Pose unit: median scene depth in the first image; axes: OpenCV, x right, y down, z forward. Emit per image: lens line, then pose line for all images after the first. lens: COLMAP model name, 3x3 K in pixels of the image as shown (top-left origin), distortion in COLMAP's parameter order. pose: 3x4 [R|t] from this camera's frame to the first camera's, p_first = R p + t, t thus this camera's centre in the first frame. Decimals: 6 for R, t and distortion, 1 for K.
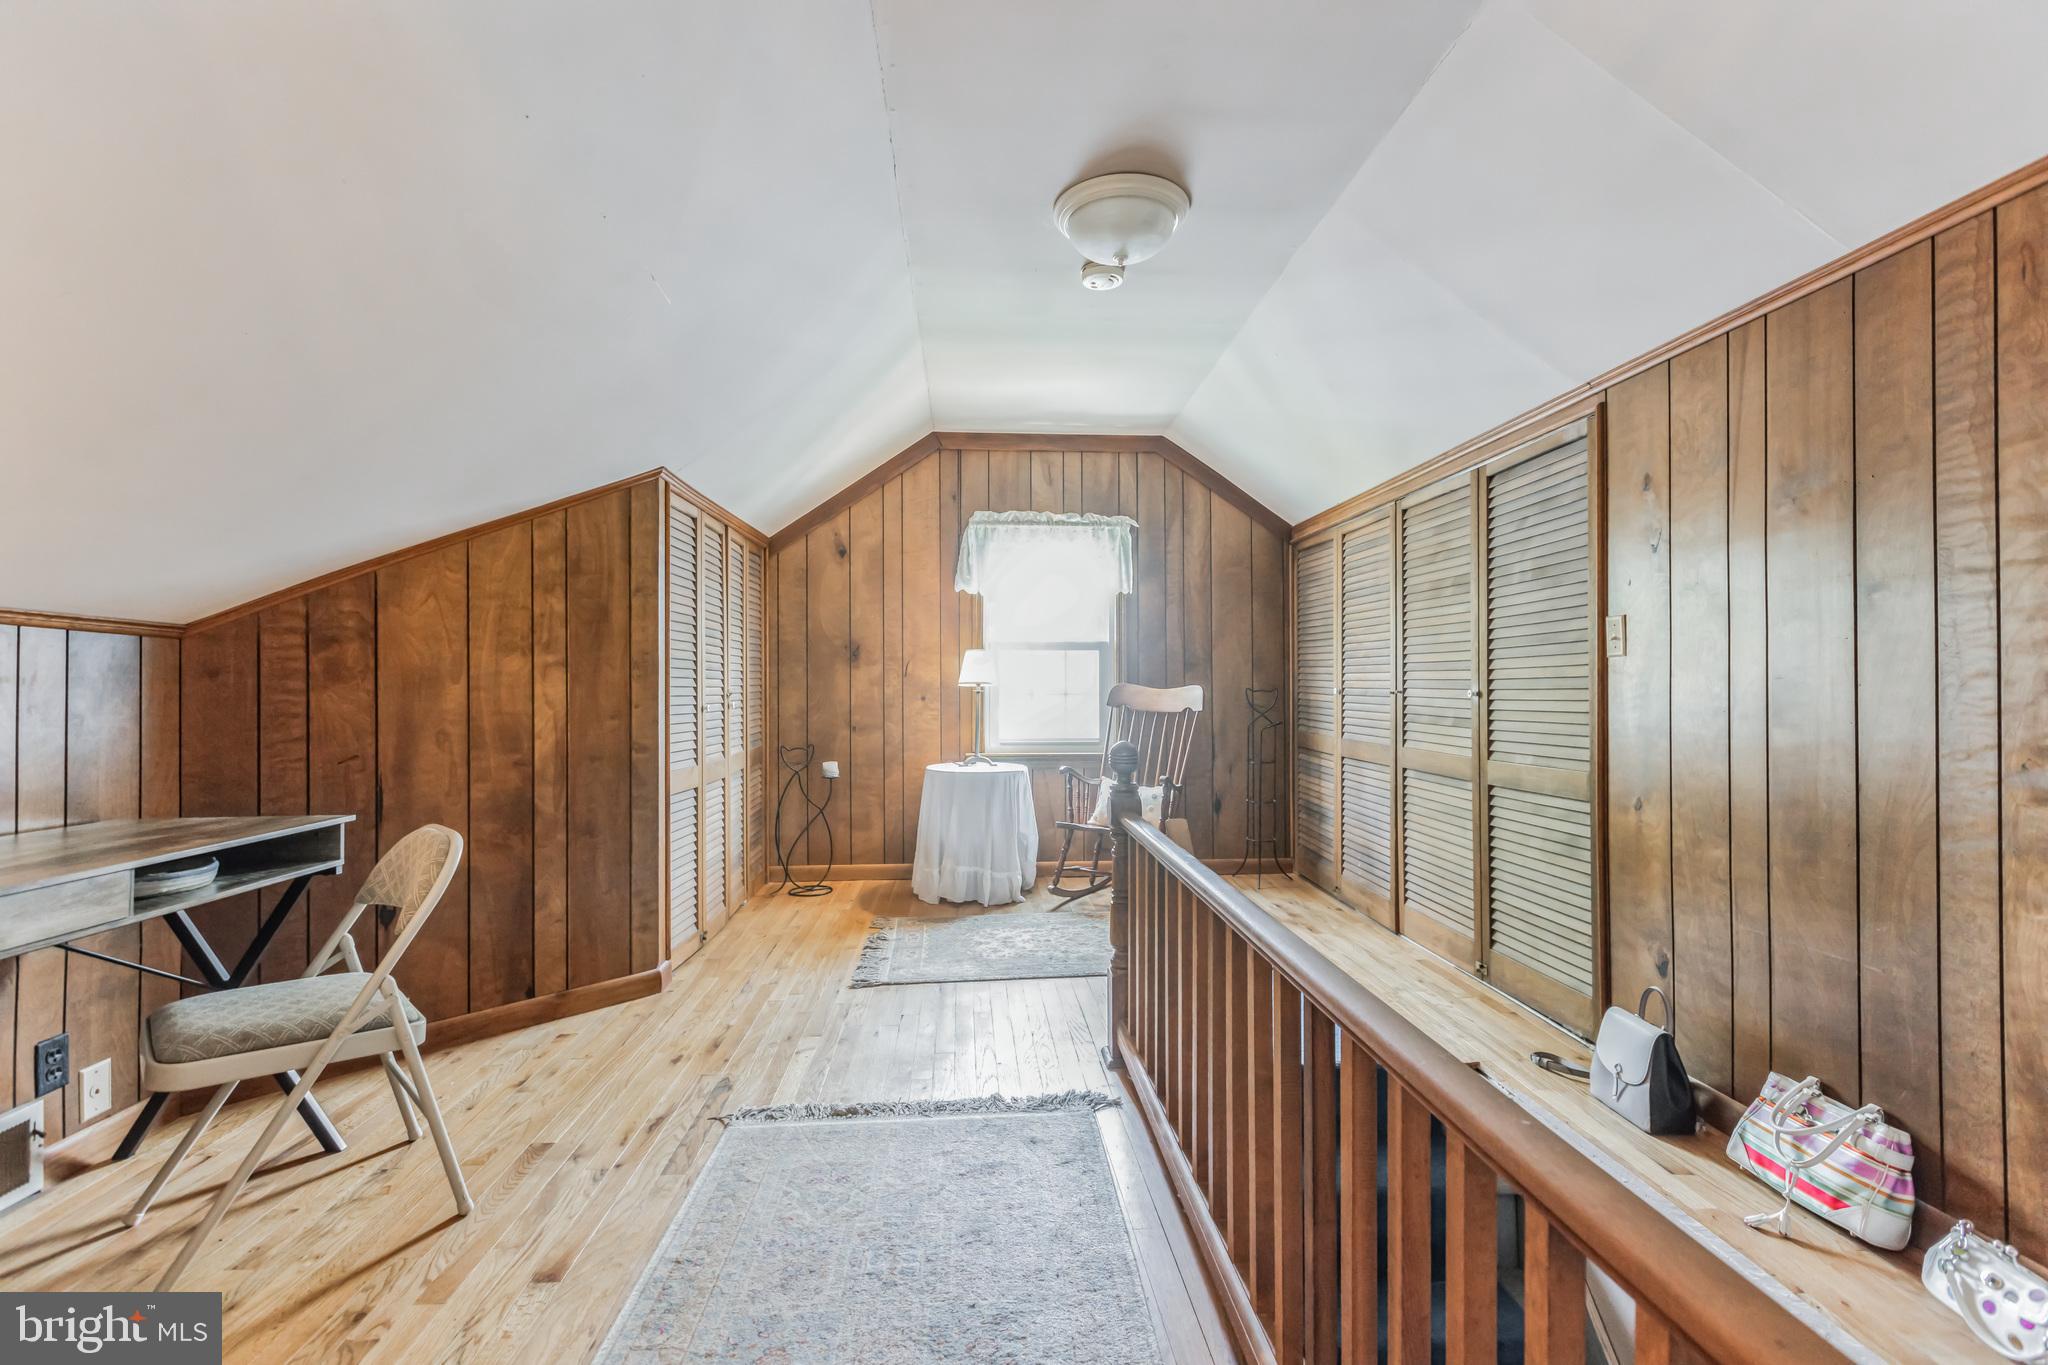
lens RADIAL K [[917.3, 0, 1032.3], [0, 917.3, 684.4], [0, 0, 1]] dist [0.000051, 0.000361]
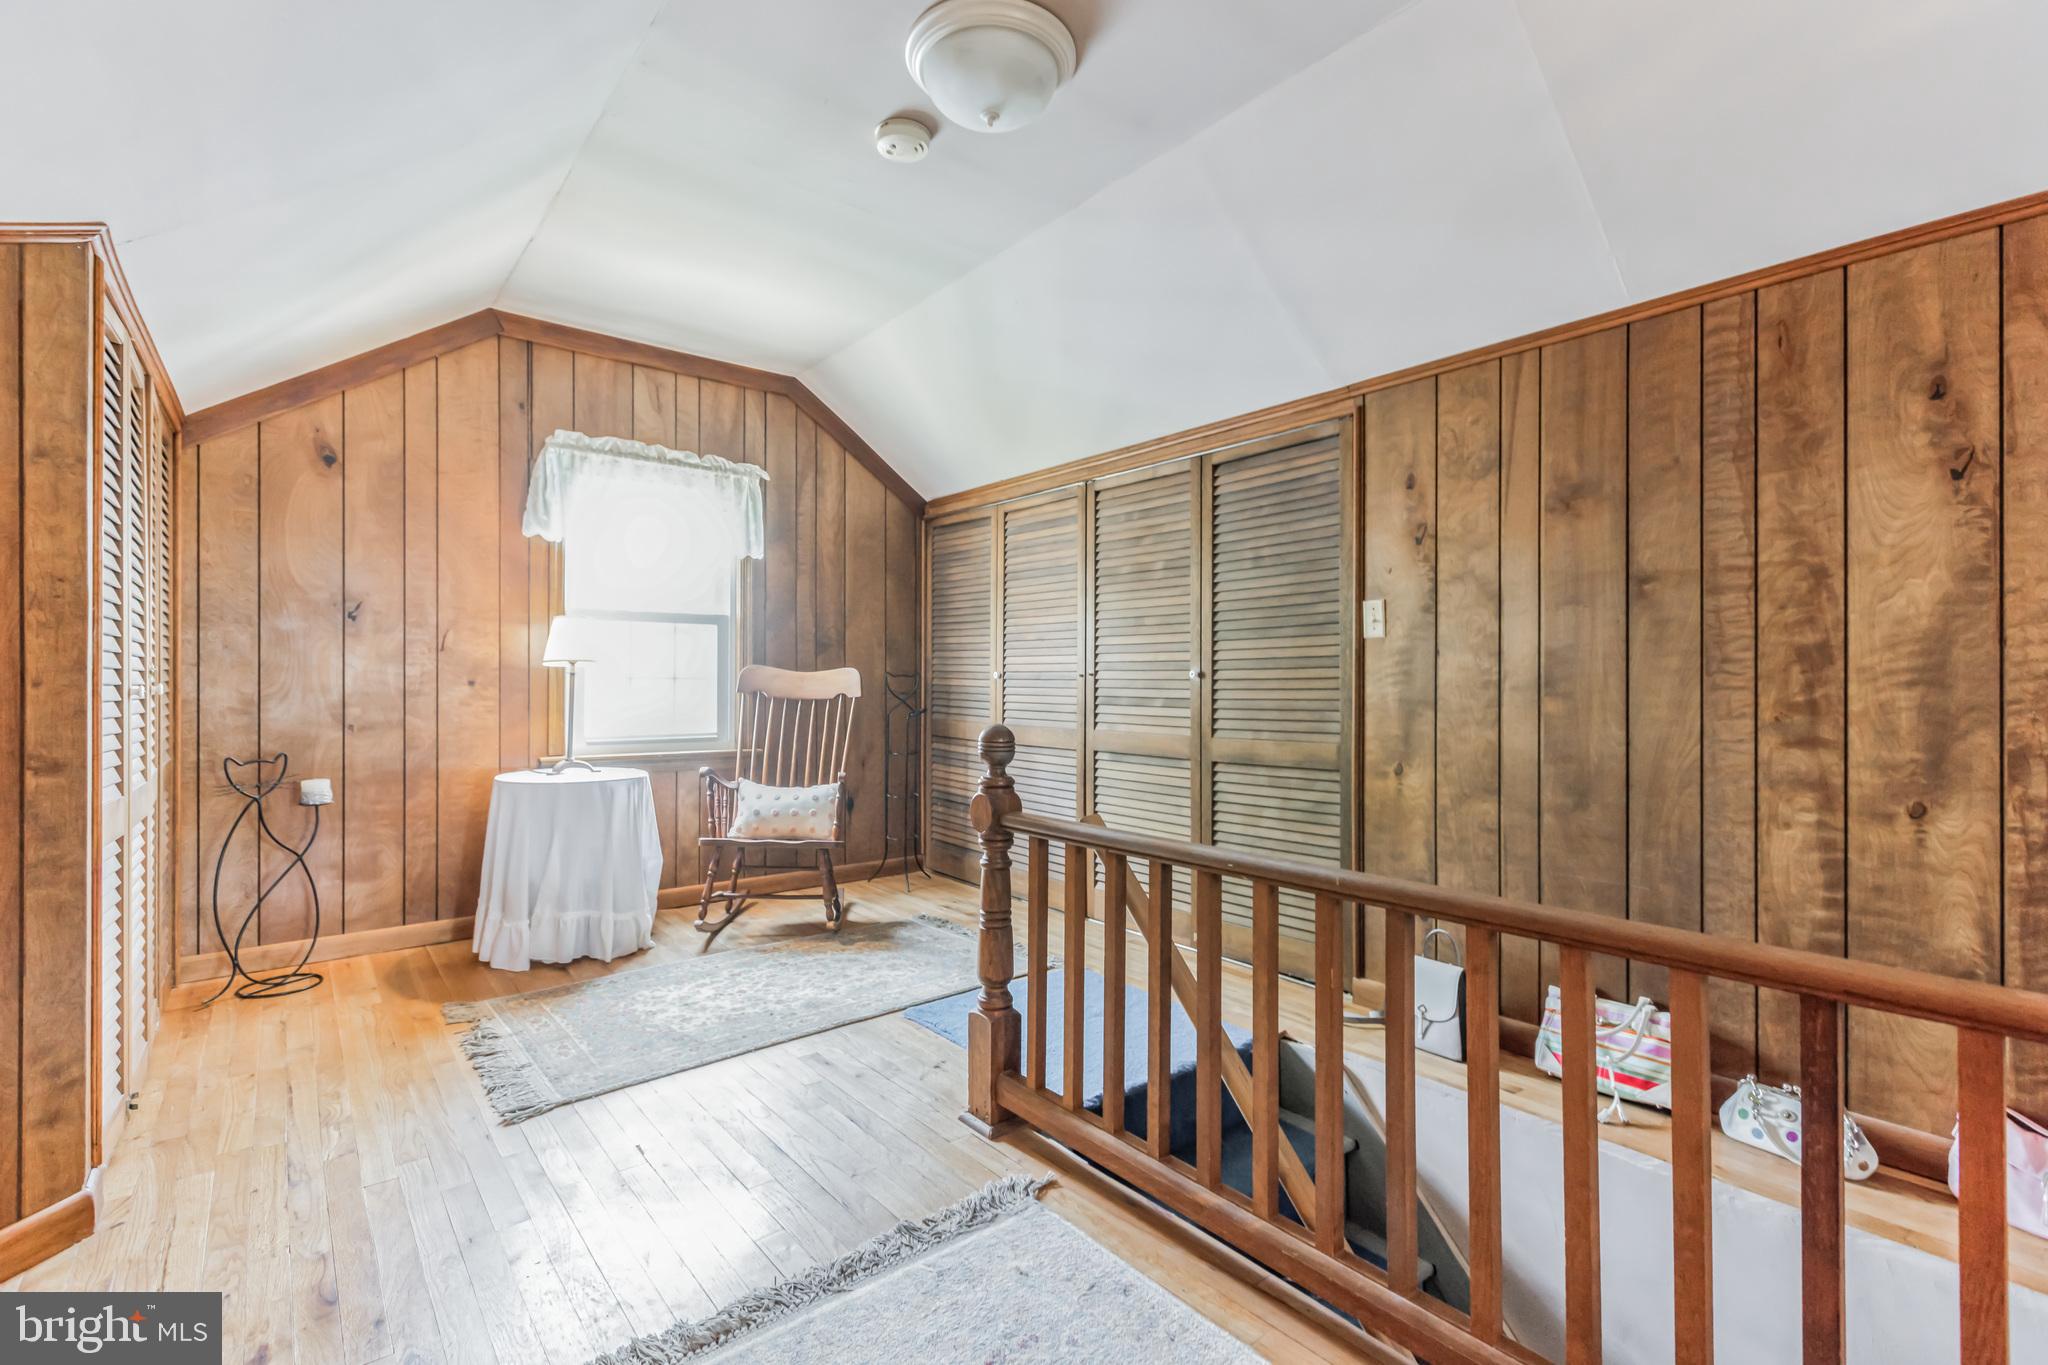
lens RADIAL K [[917.3, 0, 1023.4], [0, 917.3, 684.5], [0, 0, 1]] dist [0.000051, 0.000361]
pose [[0.815696, 0.002672, 0.578474, -0.273539], [-0.004260, 0.999990, 0.001389, 0.021024], [-0.578465, -0.003597, 0.815699, 0.268815]]
